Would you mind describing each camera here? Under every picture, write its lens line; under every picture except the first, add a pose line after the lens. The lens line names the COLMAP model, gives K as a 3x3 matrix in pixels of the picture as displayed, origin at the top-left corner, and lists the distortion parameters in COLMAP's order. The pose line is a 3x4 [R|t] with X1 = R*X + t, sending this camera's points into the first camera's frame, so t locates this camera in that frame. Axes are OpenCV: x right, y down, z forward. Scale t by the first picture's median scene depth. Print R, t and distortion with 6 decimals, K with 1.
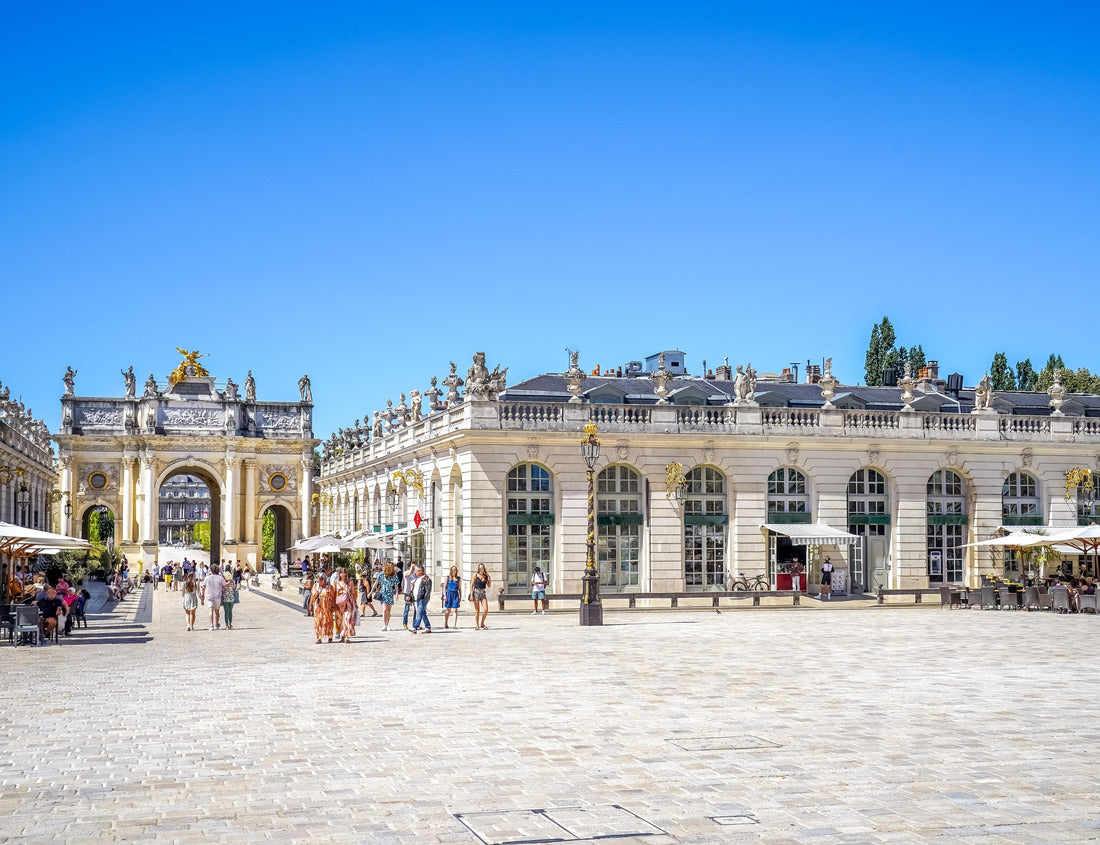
lens RADIAL K [[3534.1, 0, 549.9], [0, 3534.1, 421.7], [0, 0, 1]] dist [0.062399, 0.000000]
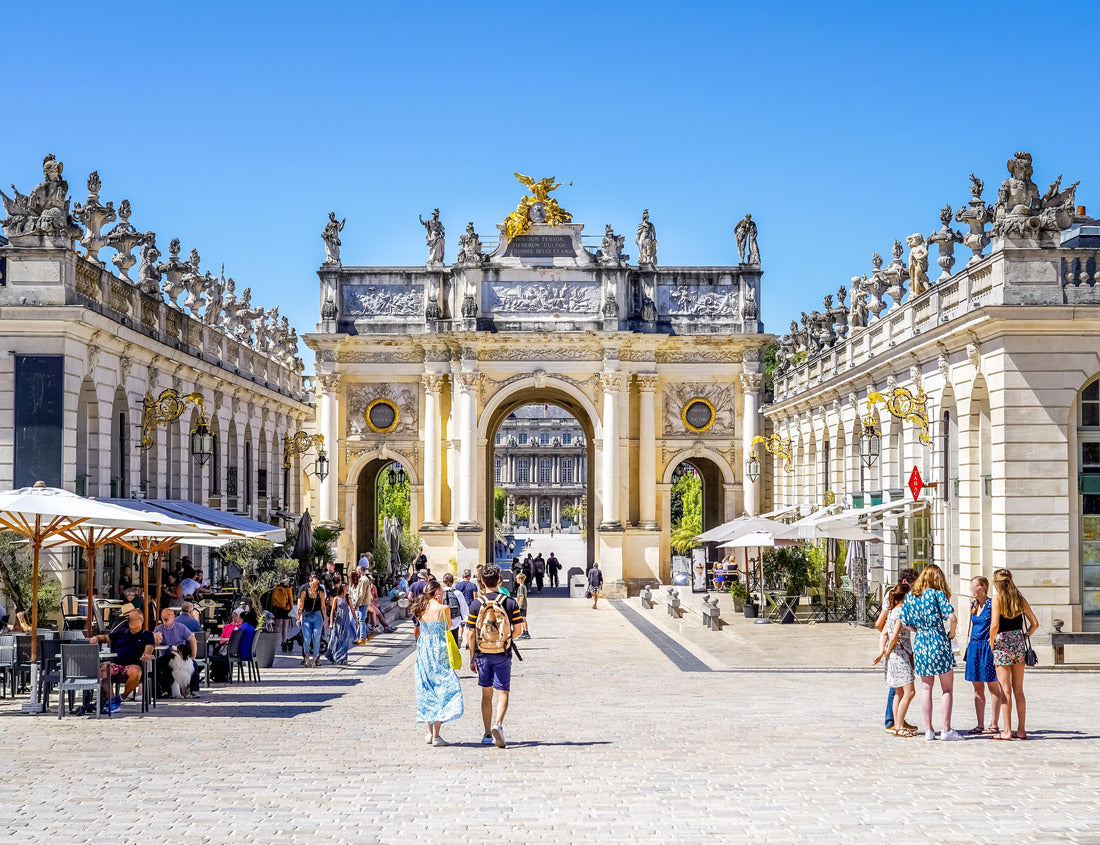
lens RADIAL K [[3534.1, 0, 550.0], [0, 3534.1, 426.0], [0, 0, 1]] dist [0.062399, 0.000000]
pose [[0.880947, -0.009817, -0.473114, 0.159779], [0.013265, 0.999904, 0.003952, 0.016449], [0.473030, -0.009758, 0.880992, 0.518839]]
